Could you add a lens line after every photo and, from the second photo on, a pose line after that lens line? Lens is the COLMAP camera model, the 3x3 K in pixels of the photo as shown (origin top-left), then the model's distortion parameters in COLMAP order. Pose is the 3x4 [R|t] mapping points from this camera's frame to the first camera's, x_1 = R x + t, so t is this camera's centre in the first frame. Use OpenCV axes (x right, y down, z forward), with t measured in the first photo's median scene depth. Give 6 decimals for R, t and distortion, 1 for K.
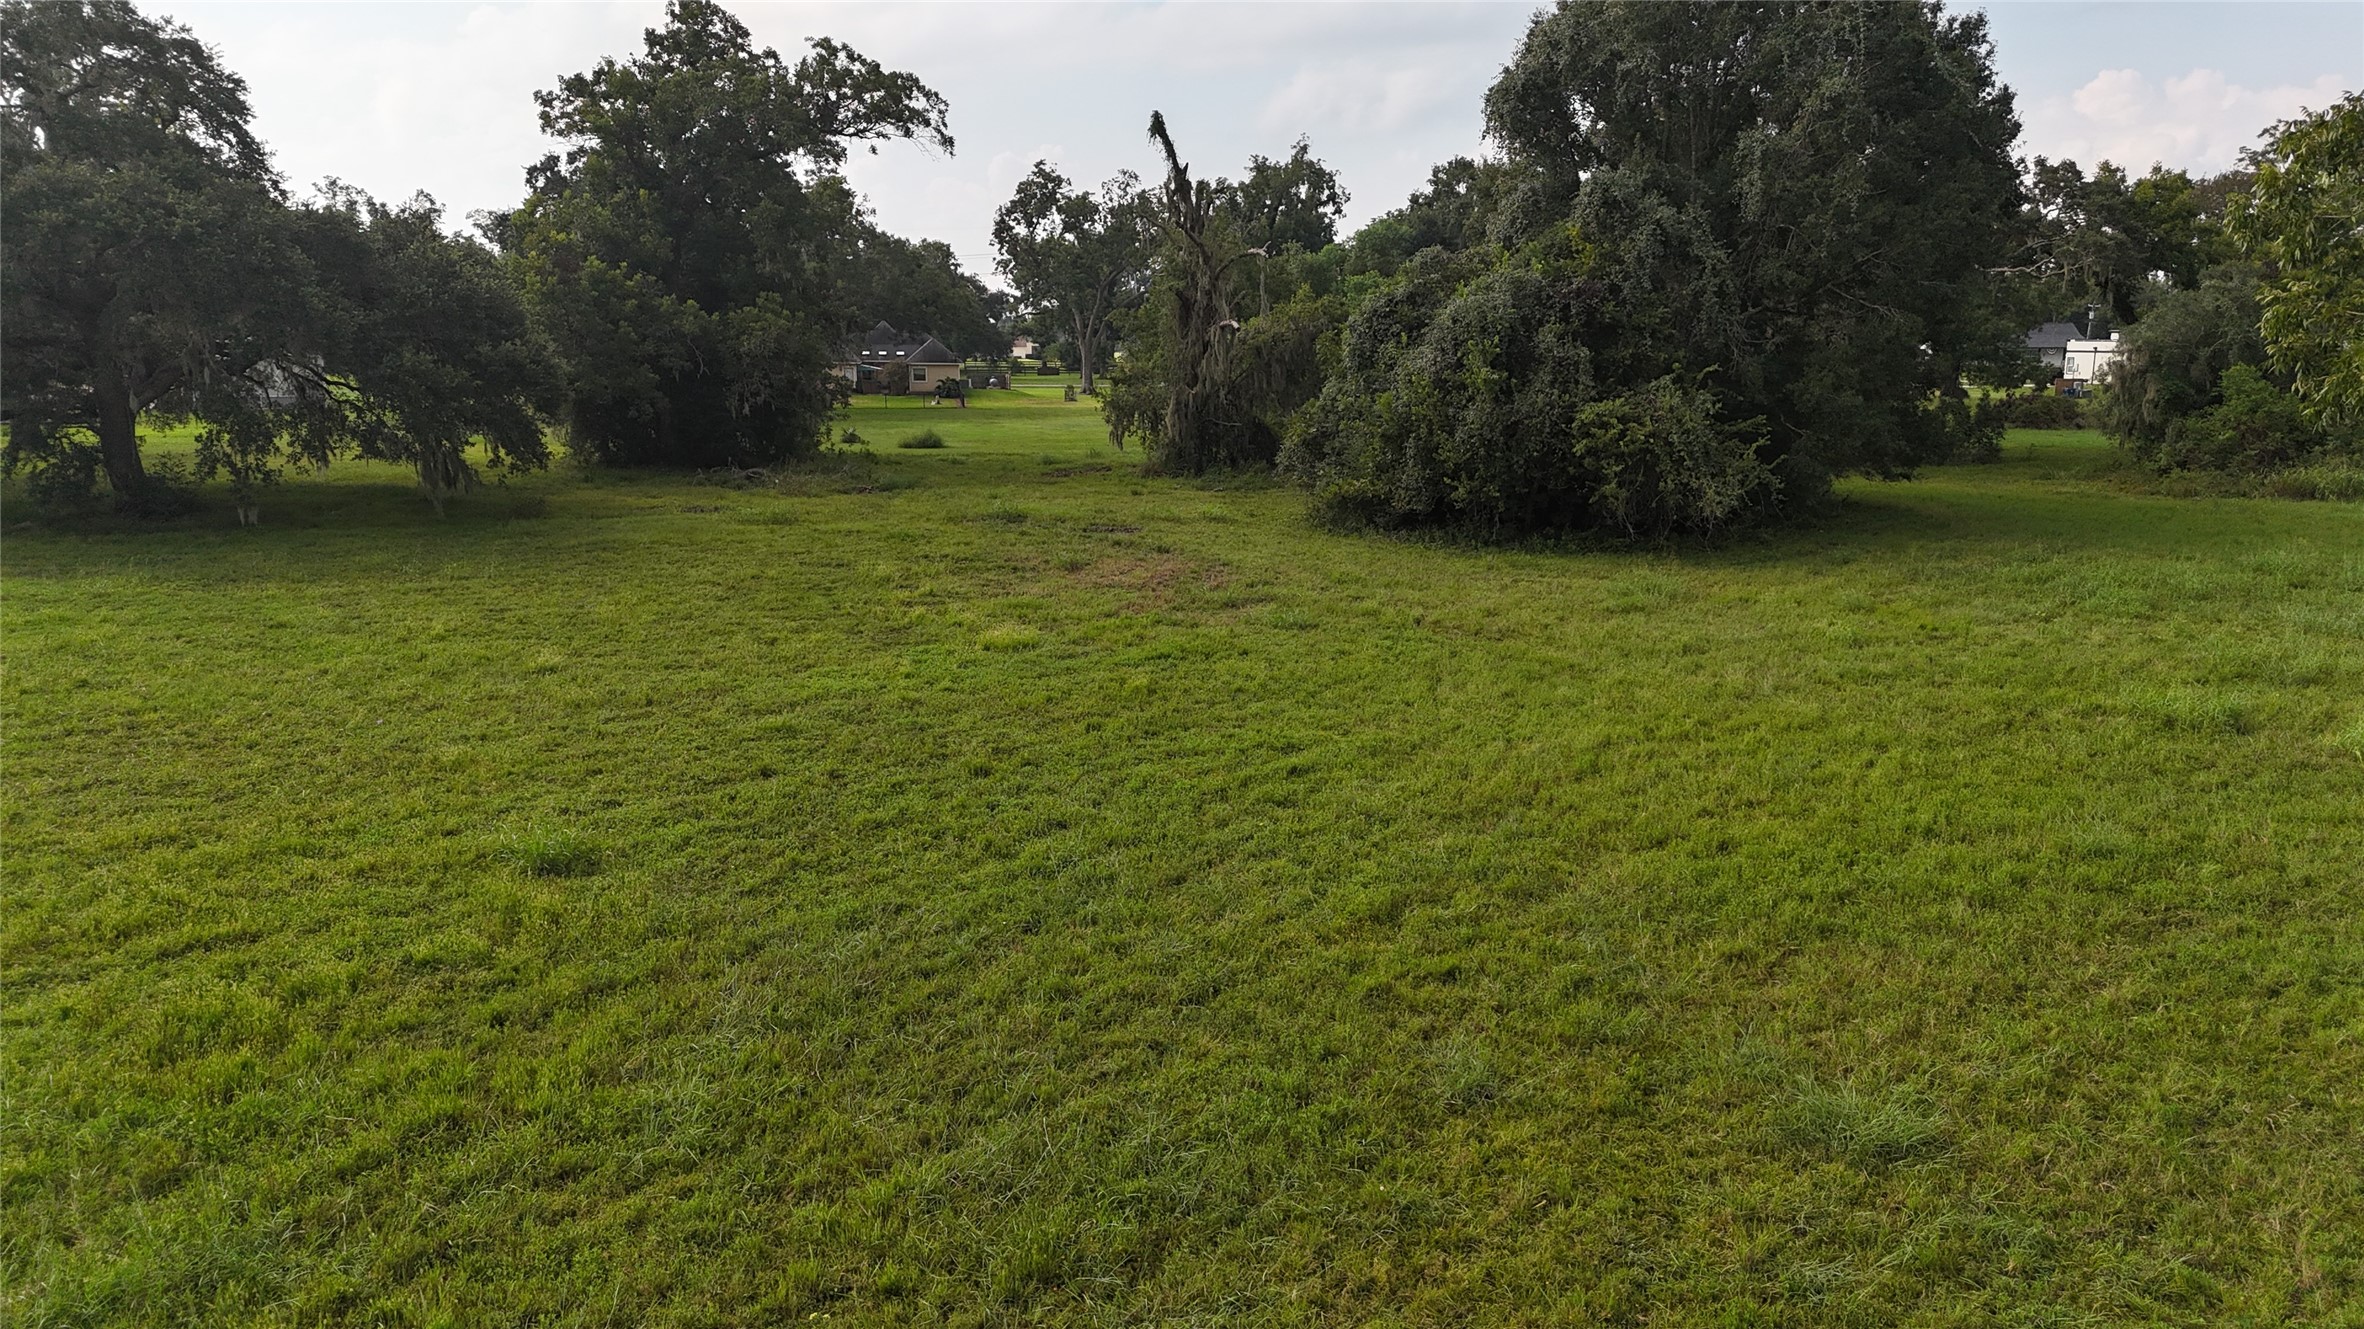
lens RADIAL K [[1716.0, 0, 1165.9], [0, 1716.0, 659.7], [0, 0, 1]] dist [0.086490, -0.089786]
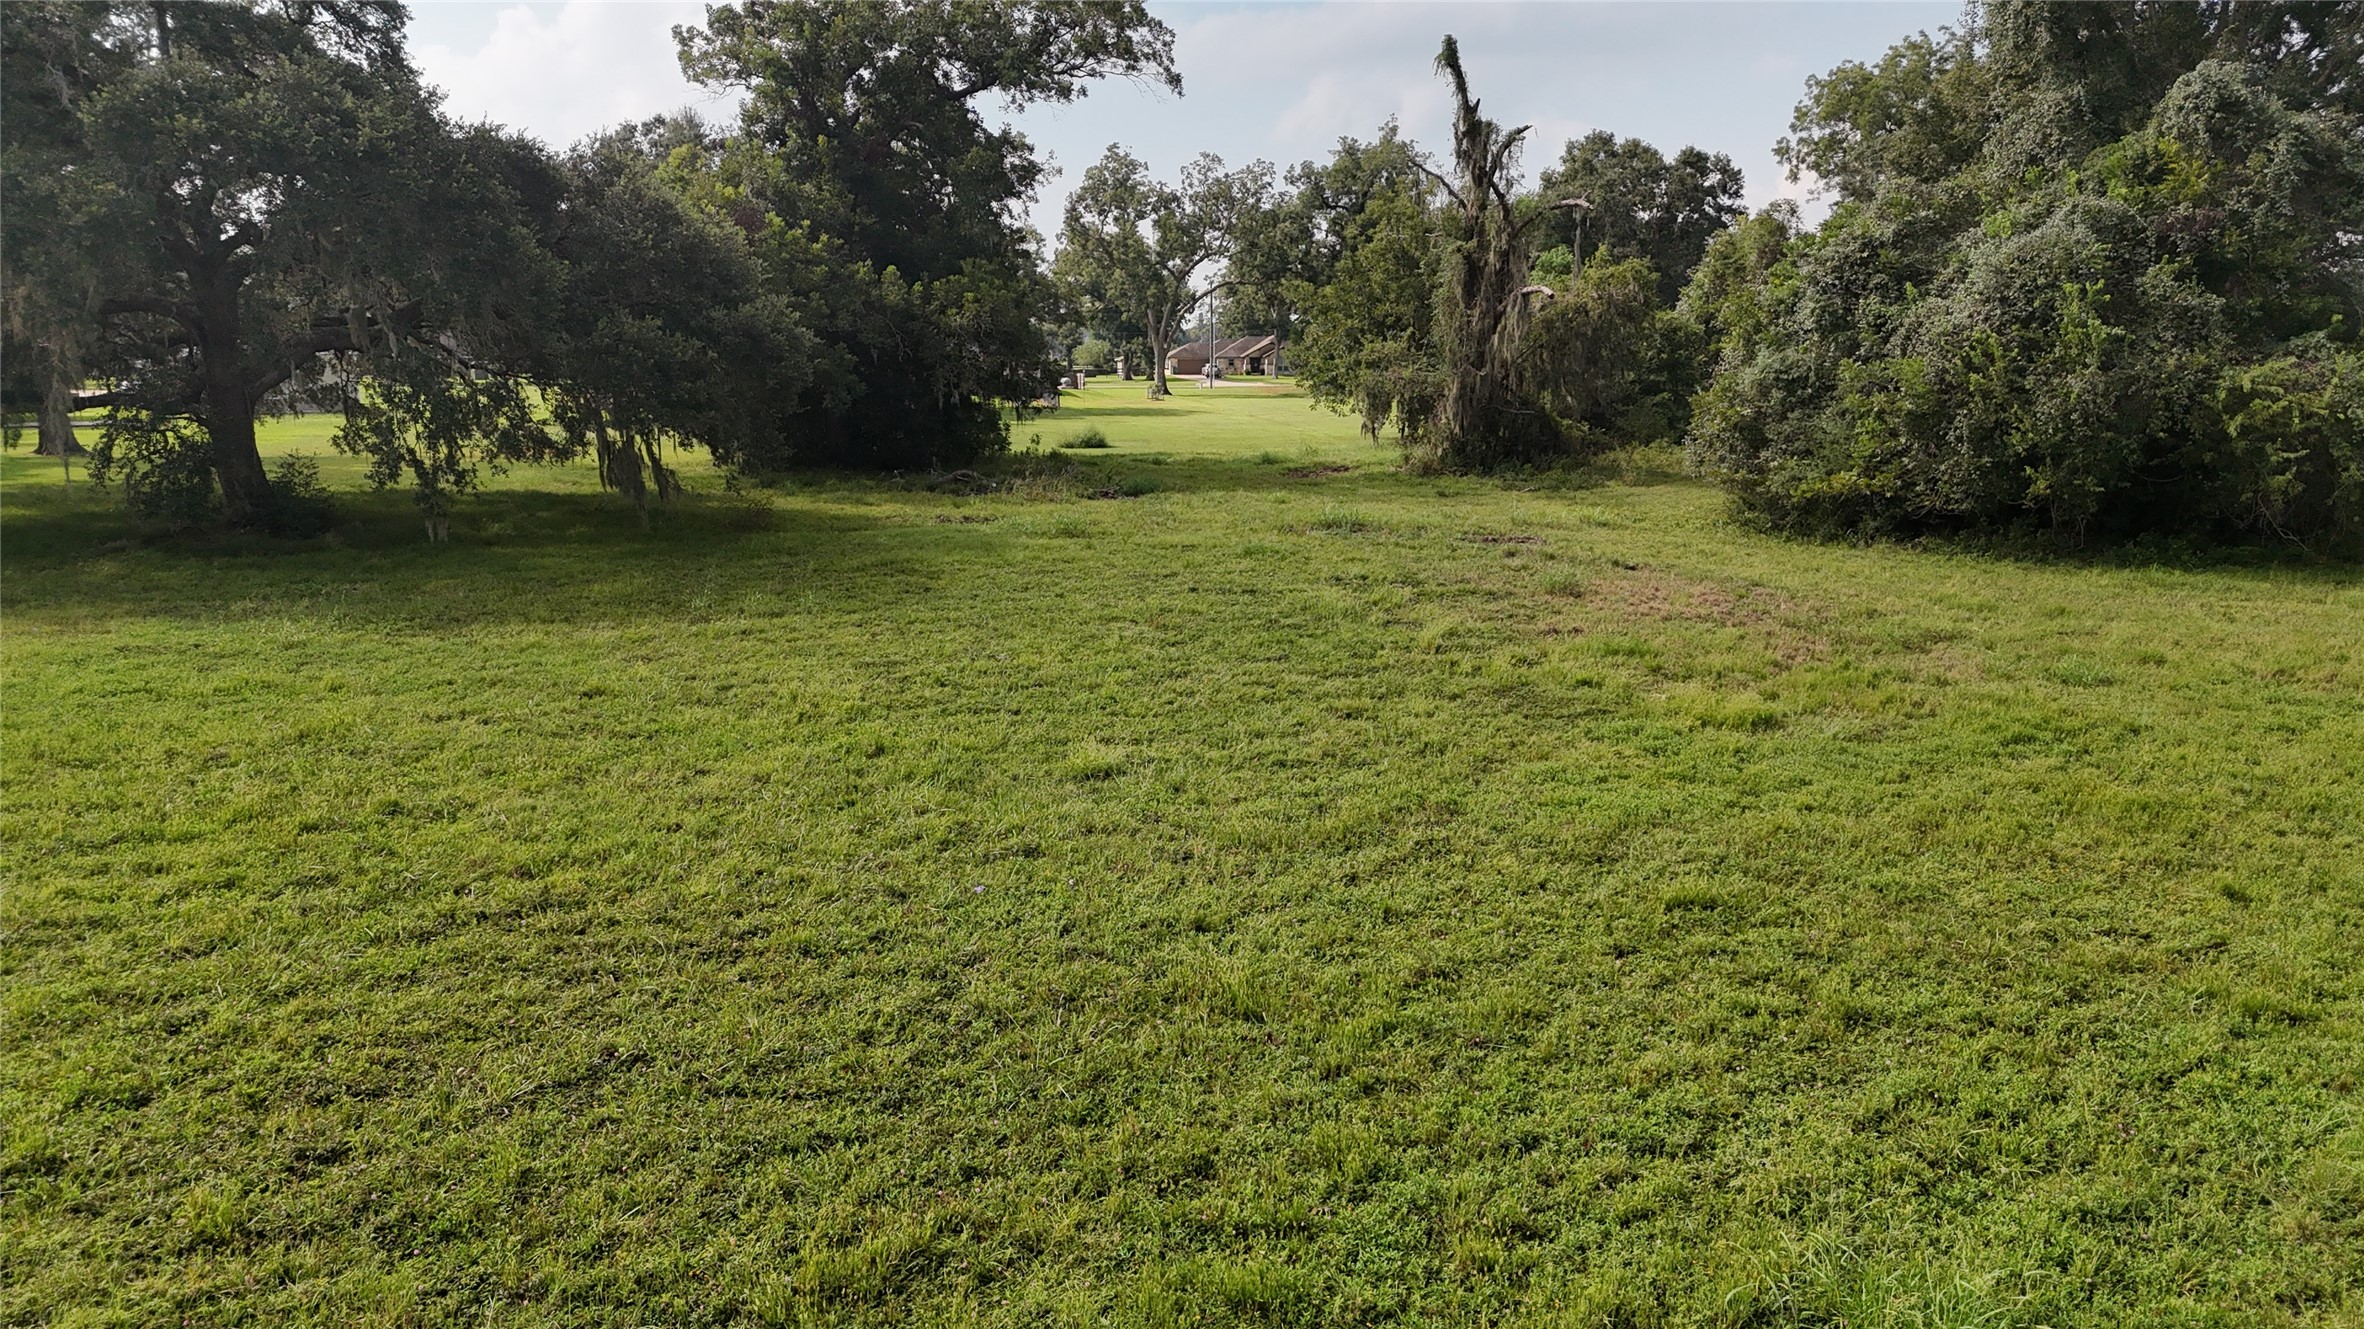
lens RADIAL K [[1716.0, 0, 1165.9], [0, 1716.0, 659.7], [0, 0, 1]] dist [0.086490, -0.089786]
pose [[0.999770, -0.008201, 0.019809, -0.159936], [0.008301, 0.999953, -0.004988, -0.014611], [-0.019767, 0.005151, 0.999791, 0.171756]]
